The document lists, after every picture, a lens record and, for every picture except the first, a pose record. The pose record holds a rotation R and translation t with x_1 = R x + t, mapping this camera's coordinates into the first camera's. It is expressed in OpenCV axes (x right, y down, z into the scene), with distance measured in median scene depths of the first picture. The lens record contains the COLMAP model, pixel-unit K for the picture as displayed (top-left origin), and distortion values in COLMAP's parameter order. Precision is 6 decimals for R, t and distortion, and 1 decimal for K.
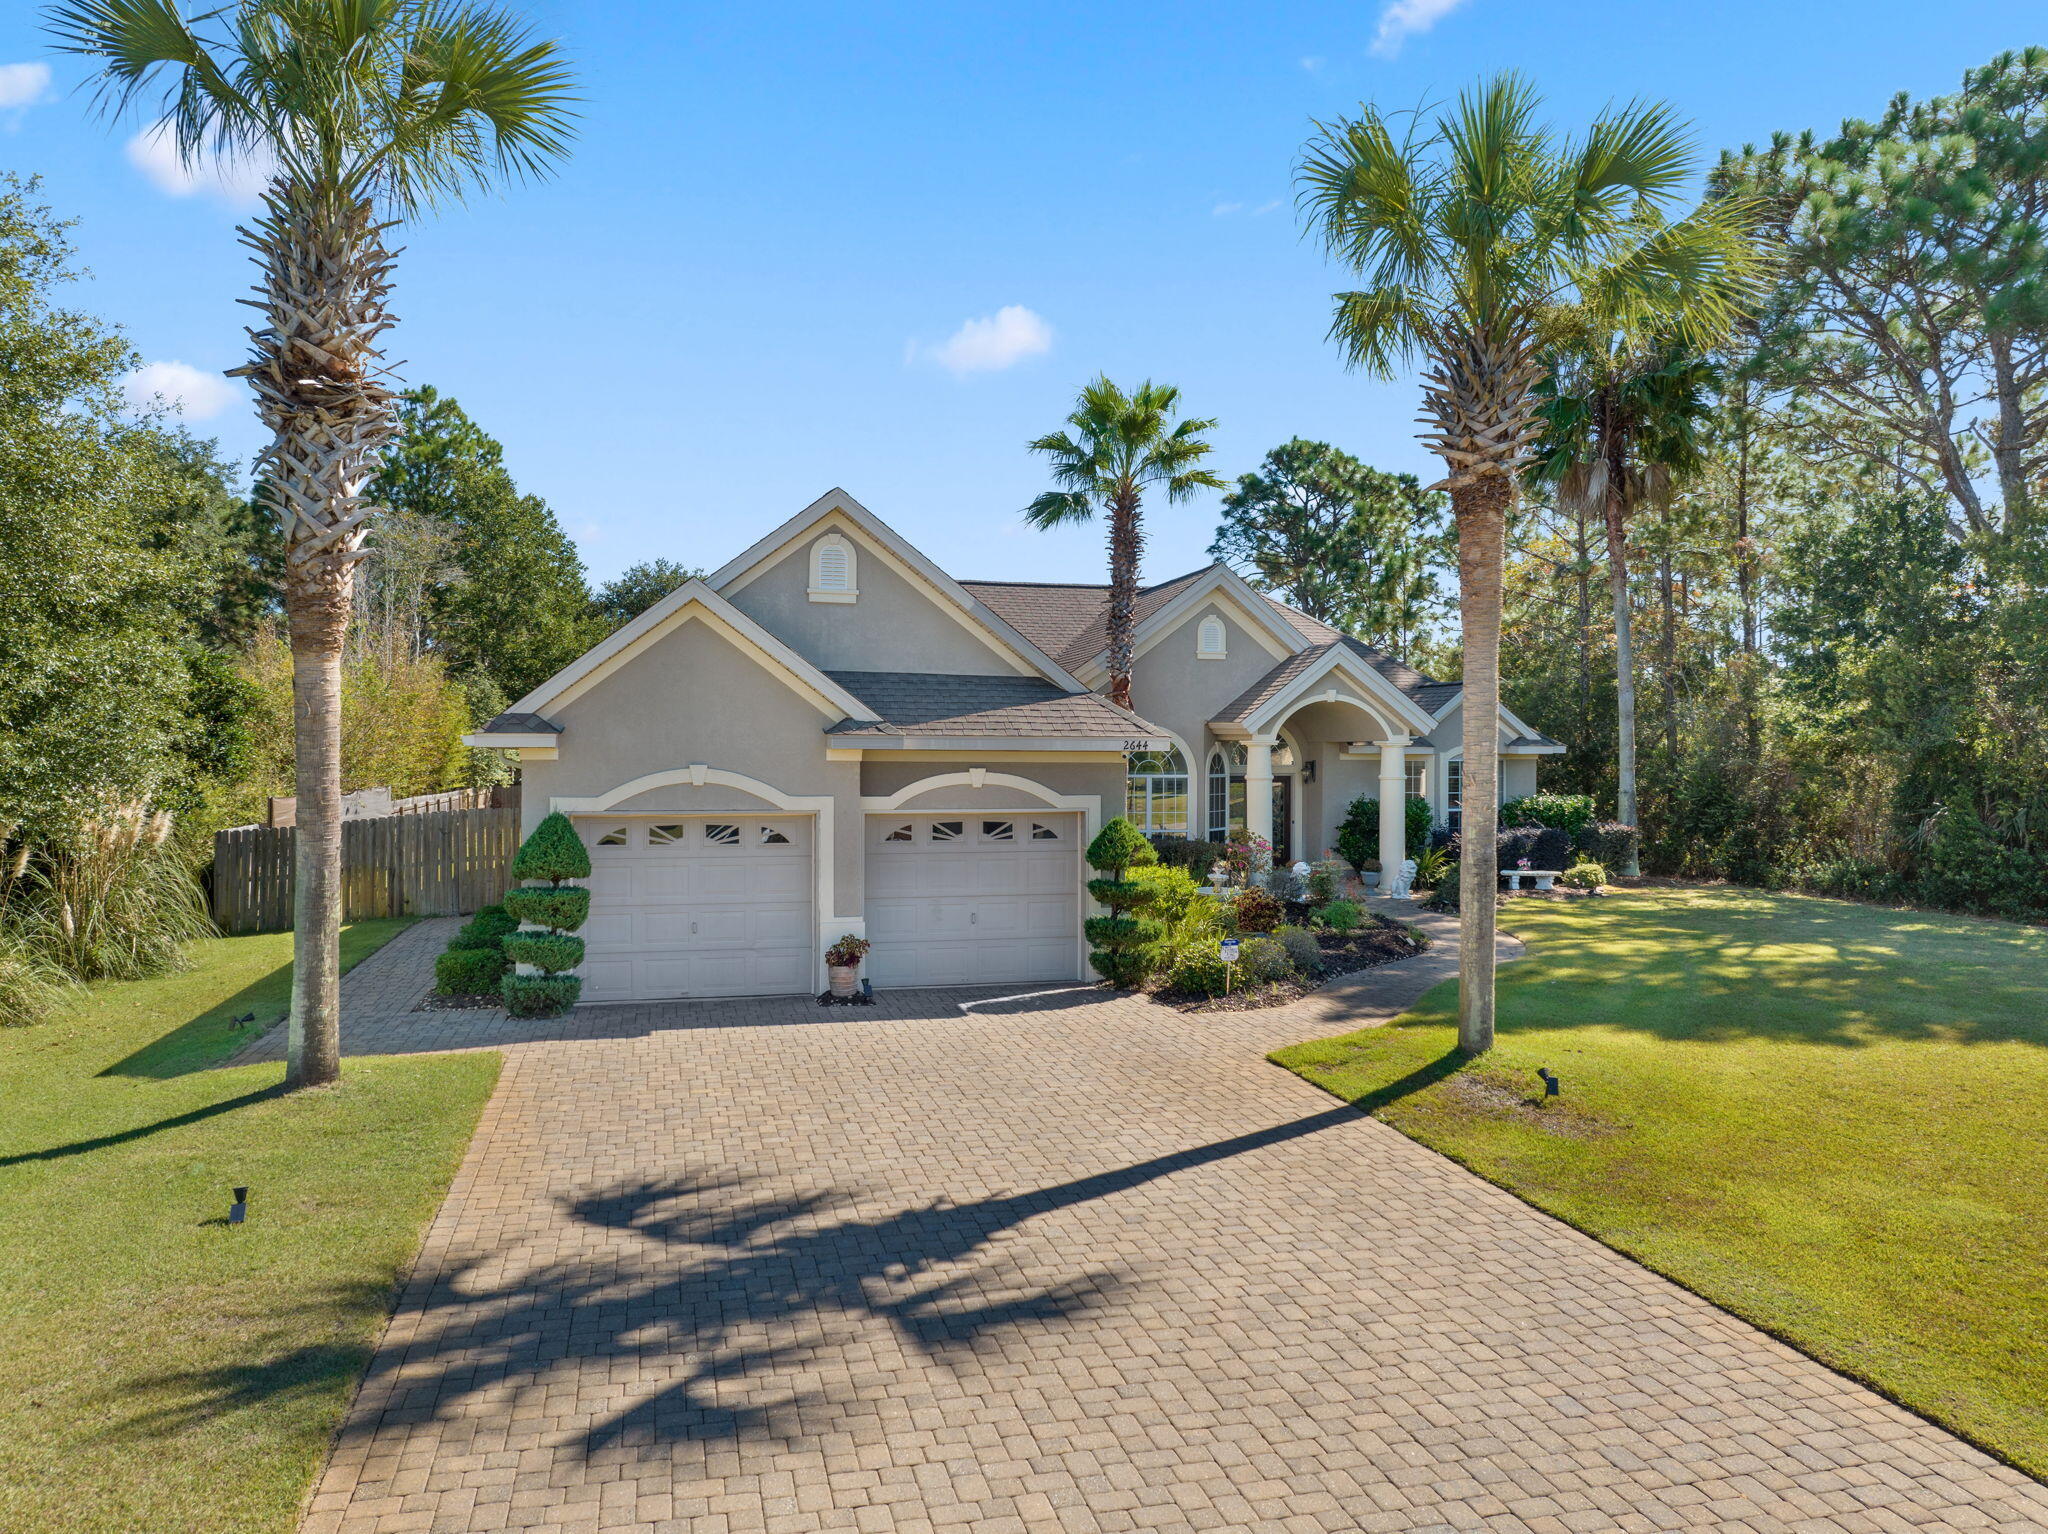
lens RADIAL K [[1449.0, 0, 1024.9], [0, 1449.0, 760.4], [0, 0, 1]] dist [-0.039059, 0.003750]
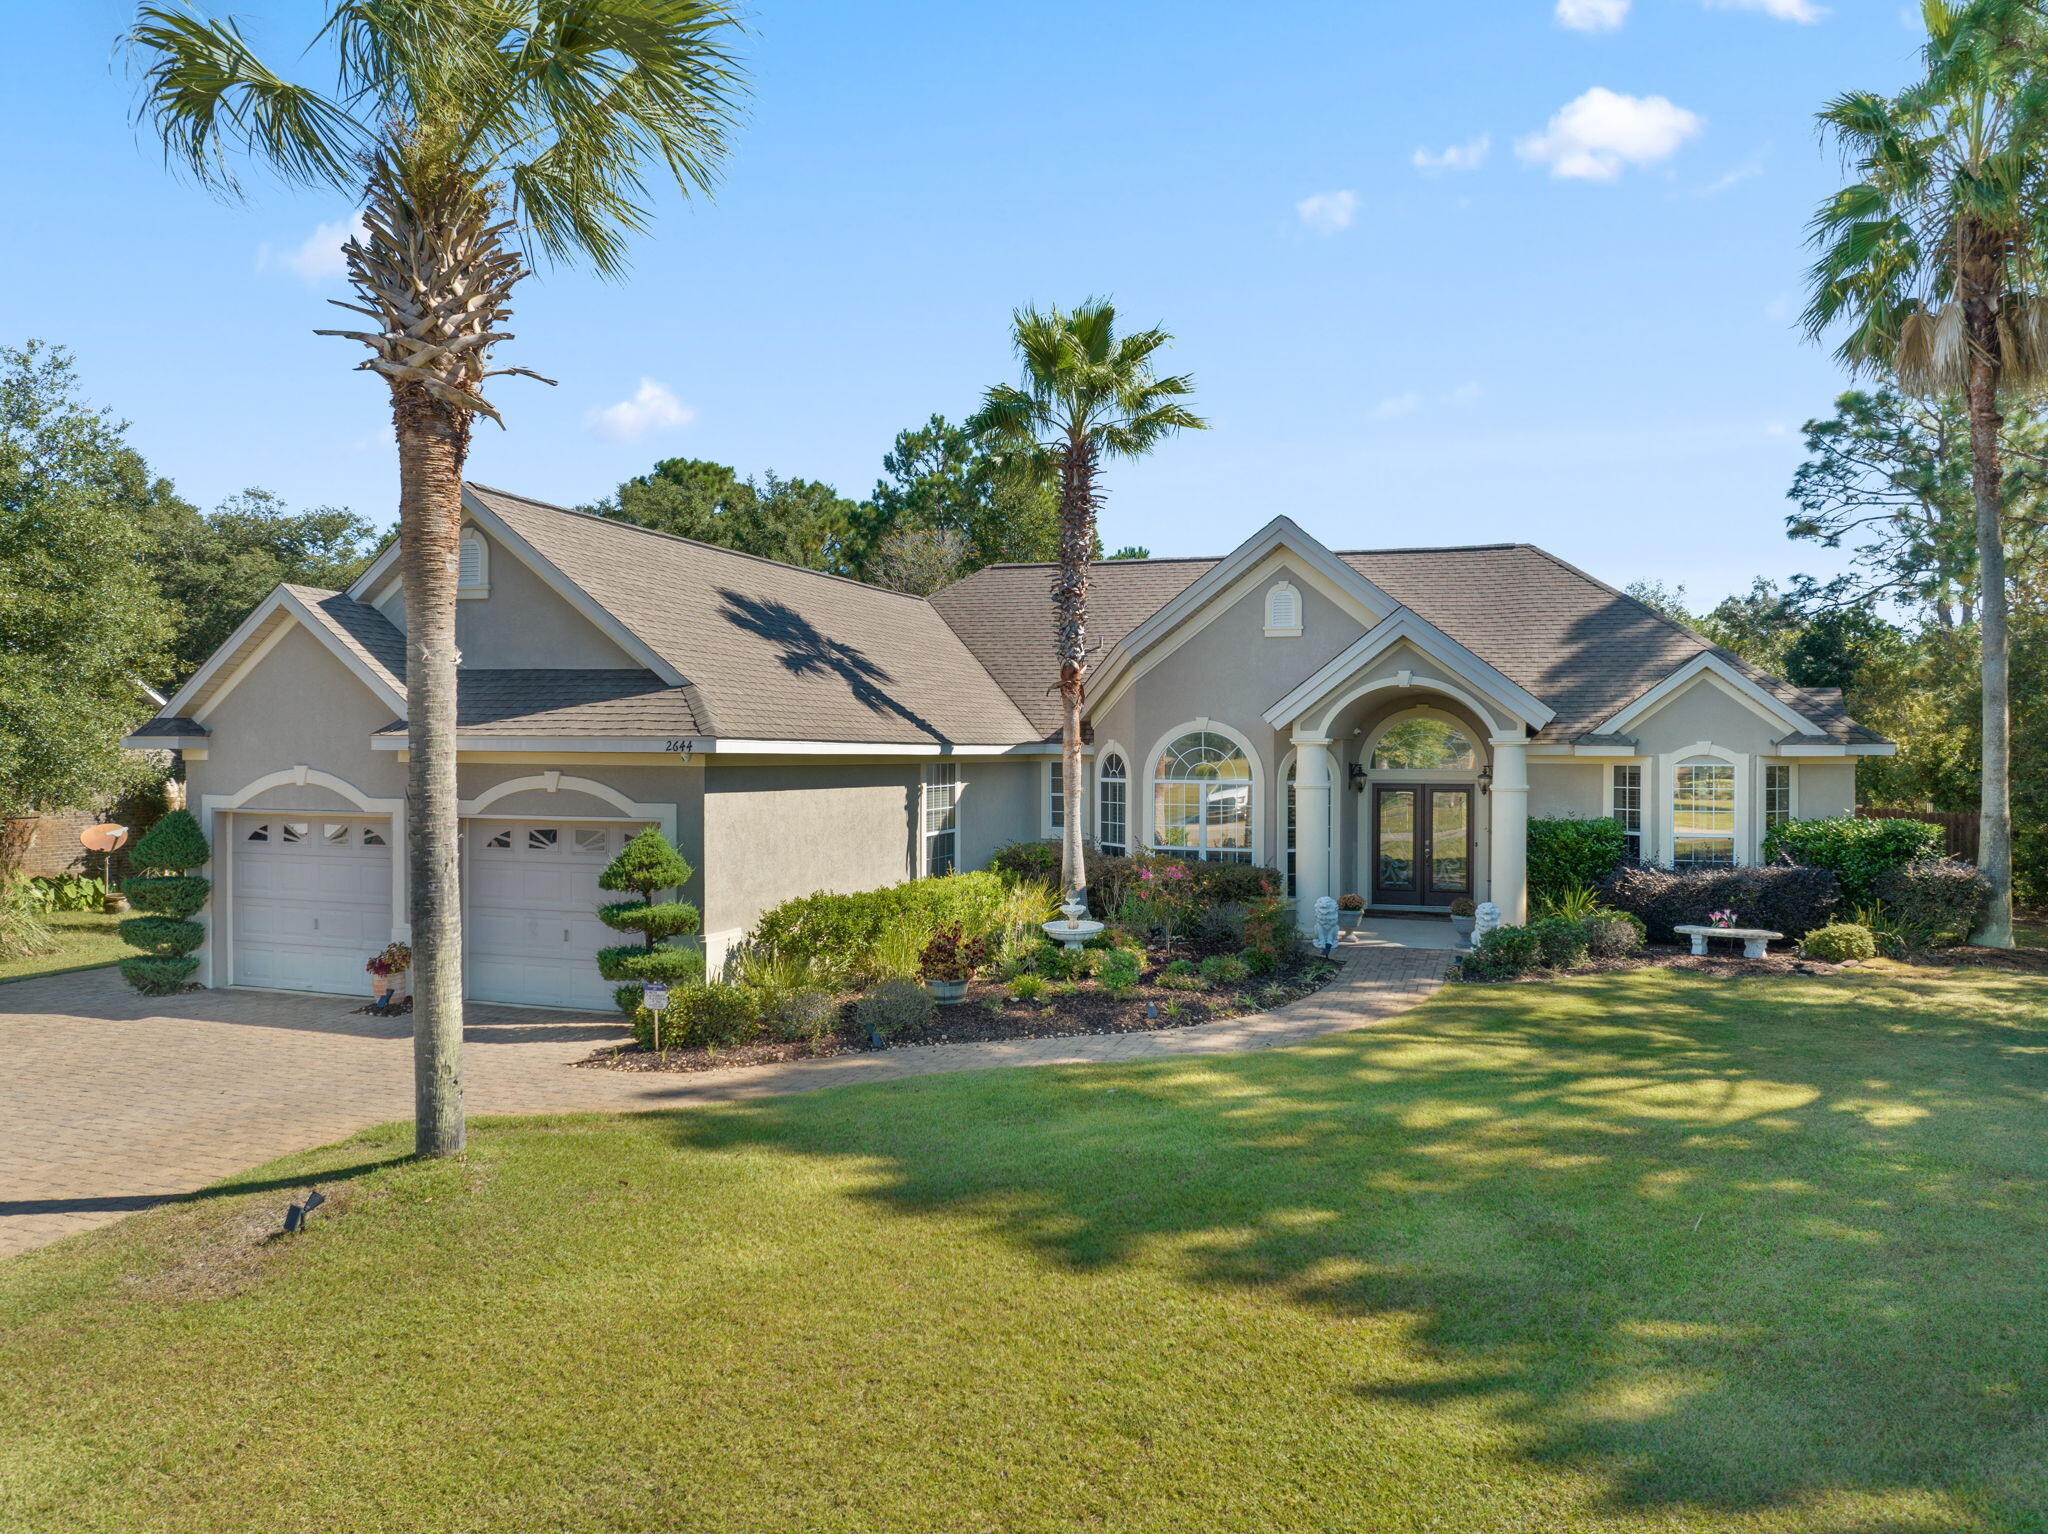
lens RADIAL K [[1437.5, 0, 1024.0], [0, 1437.5, 767.0], [0, 0, 1]] dist [-0.033086, -0.007317]
pose [[0.832798, 0.008774, -0.553508, 0.610185], [-0.004548, 0.999949, 0.009008, -0.005693], [0.553559, -0.004984, 0.832795, 0.354095]]
